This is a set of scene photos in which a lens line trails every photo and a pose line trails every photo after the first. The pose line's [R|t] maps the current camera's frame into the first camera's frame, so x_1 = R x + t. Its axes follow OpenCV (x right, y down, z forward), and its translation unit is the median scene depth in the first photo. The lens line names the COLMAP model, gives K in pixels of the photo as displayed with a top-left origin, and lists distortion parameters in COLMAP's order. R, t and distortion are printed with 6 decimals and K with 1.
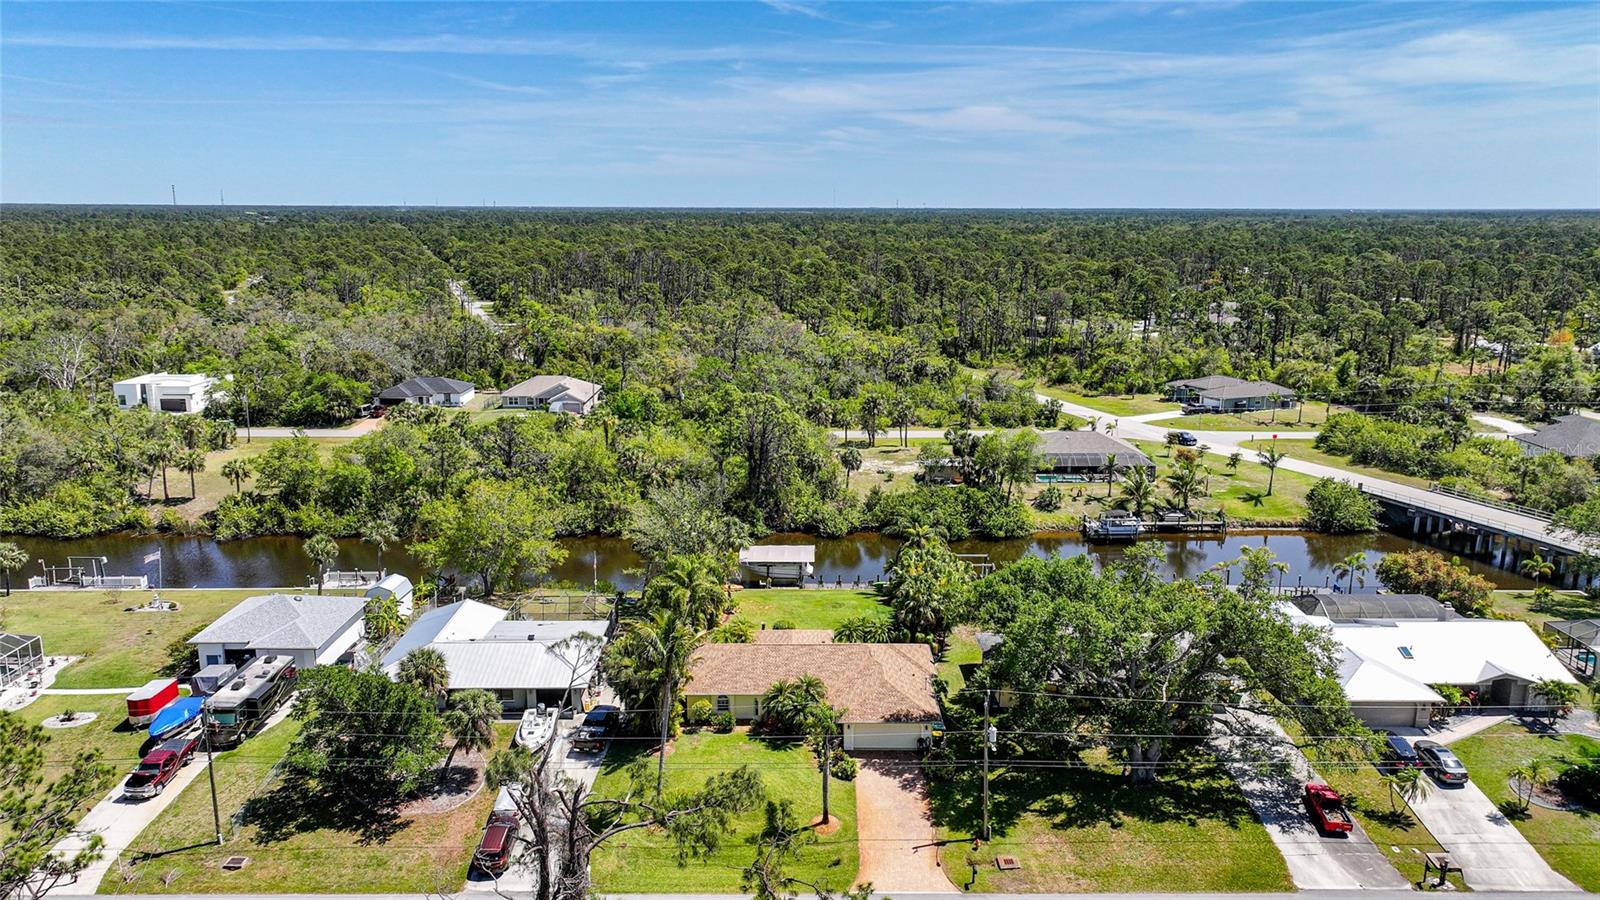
lens RADIAL K [[1122.6, 0, 806.5], [0, 1122.6, 445.6], [0, 0, 1]] dist [-0.010895, 0.031674]
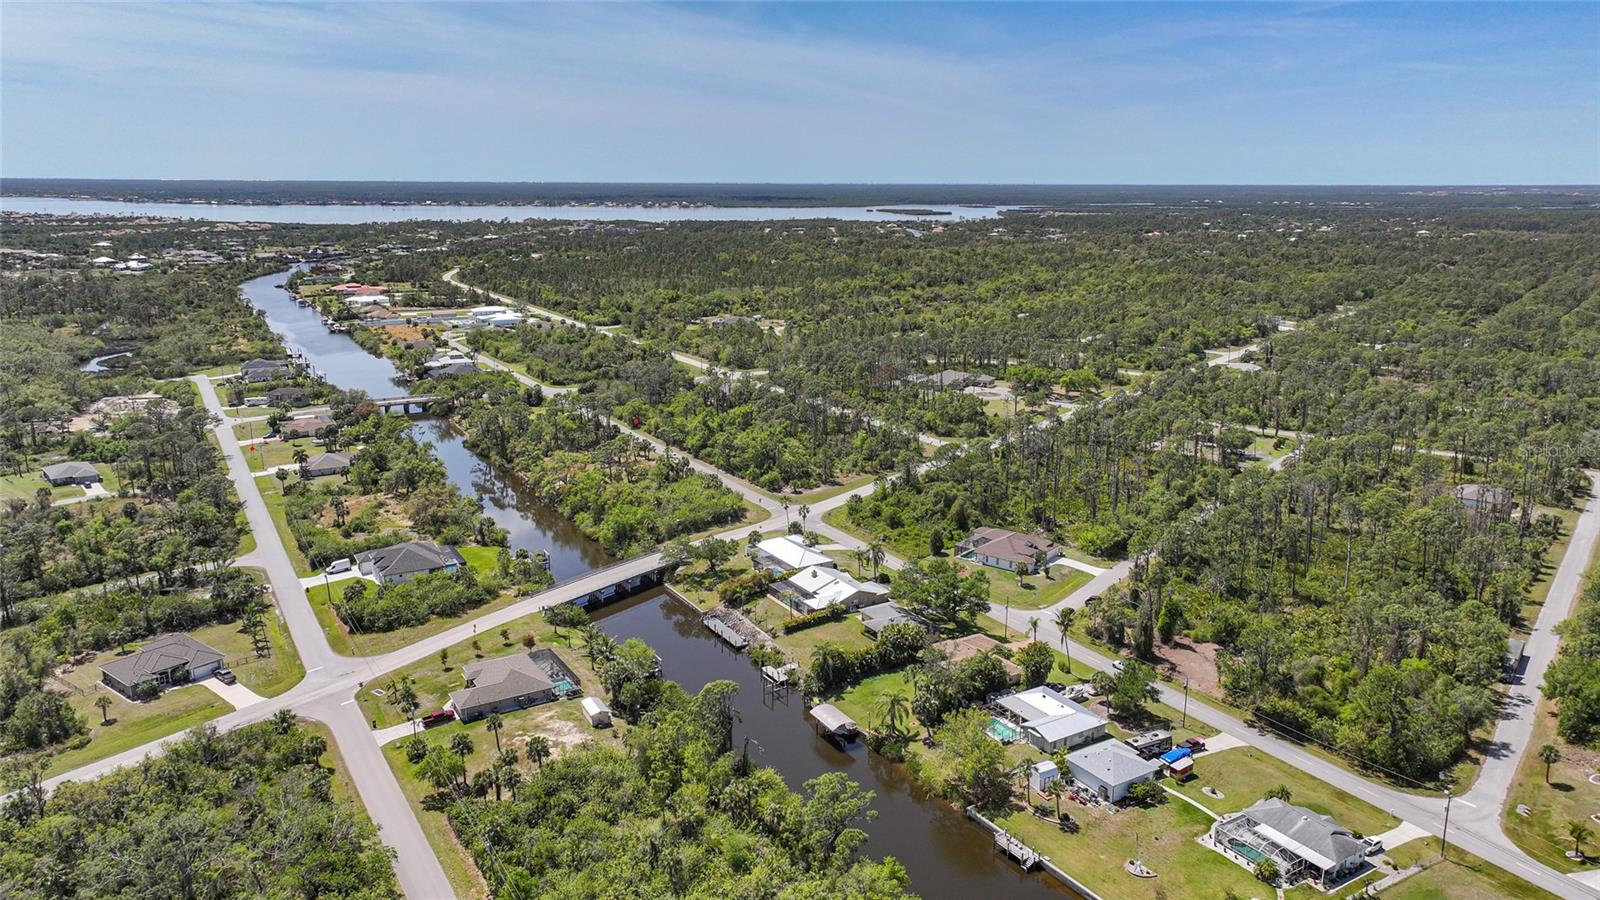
lens RADIAL K [[1120.3, 0, 806.5], [0, 1120.3, 446.3], [0, 0, 1]] dist [0.000508, 0.006218]
pose [[-0.523545, -0.201050, 0.827937, -1.827946], [0.176020, 0.925271, 0.335992, -1.182117], [-0.833617, 0.321640, -0.449032, 2.339732]]
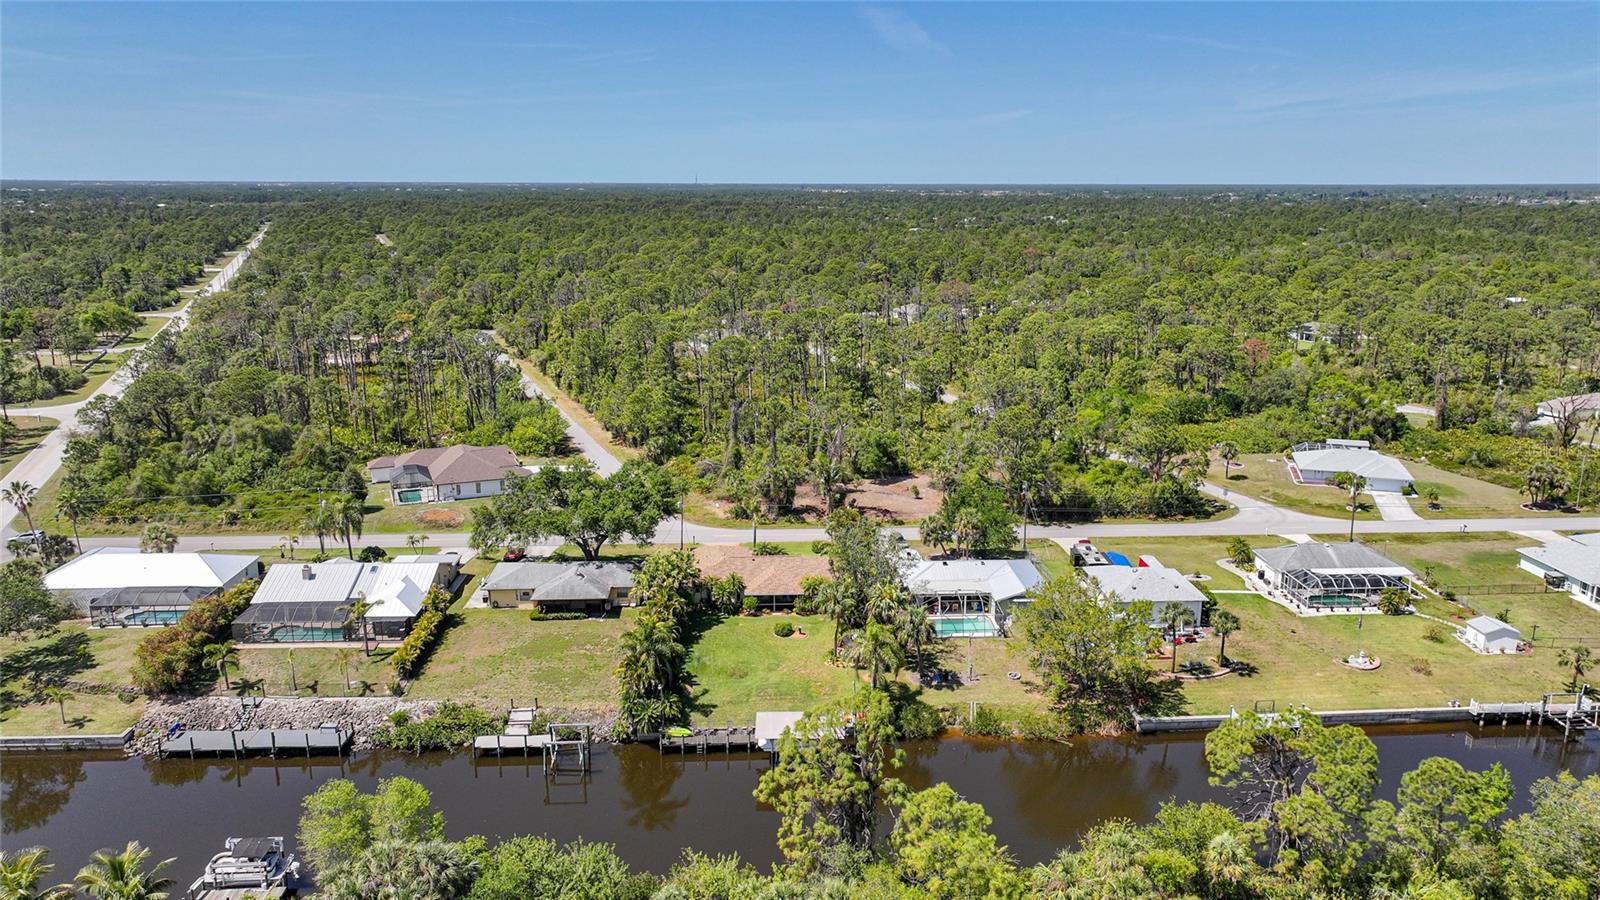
lens RADIAL K [[1120.3, 0, 806.5], [0, 1120.3, 446.3], [0, 0, 1]] dist [0.000508, 0.006218]
pose [[-0.998716, 0.005691, -0.050339, 0.017187], [-0.016457, 0.903331, 0.428629, -0.636660], [0.047912, 0.428907, -0.902077, 2.368798]]
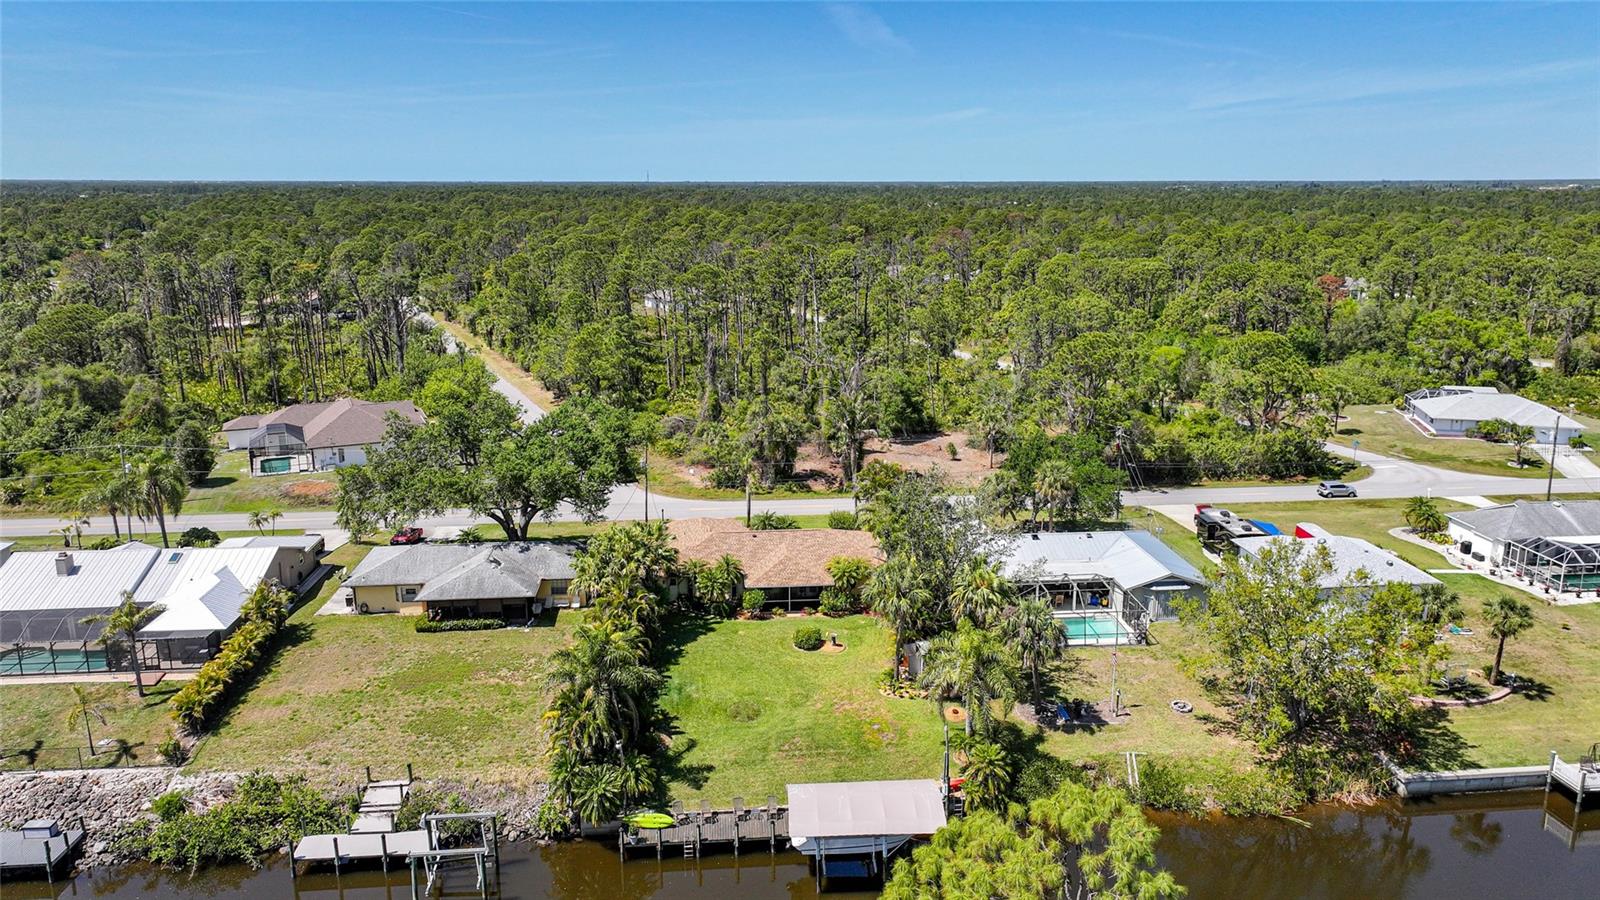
lens RADIAL K [[1120.3, 0, 806.5], [0, 1120.3, 446.3], [0, 0, 1]] dist [0.000508, 0.006218]
pose [[-0.995770, 0.017843, -0.090126, 0.058397], [-0.022610, 0.903200, 0.428624, -0.353890], [0.089050, 0.428849, -0.898977, 1.943366]]
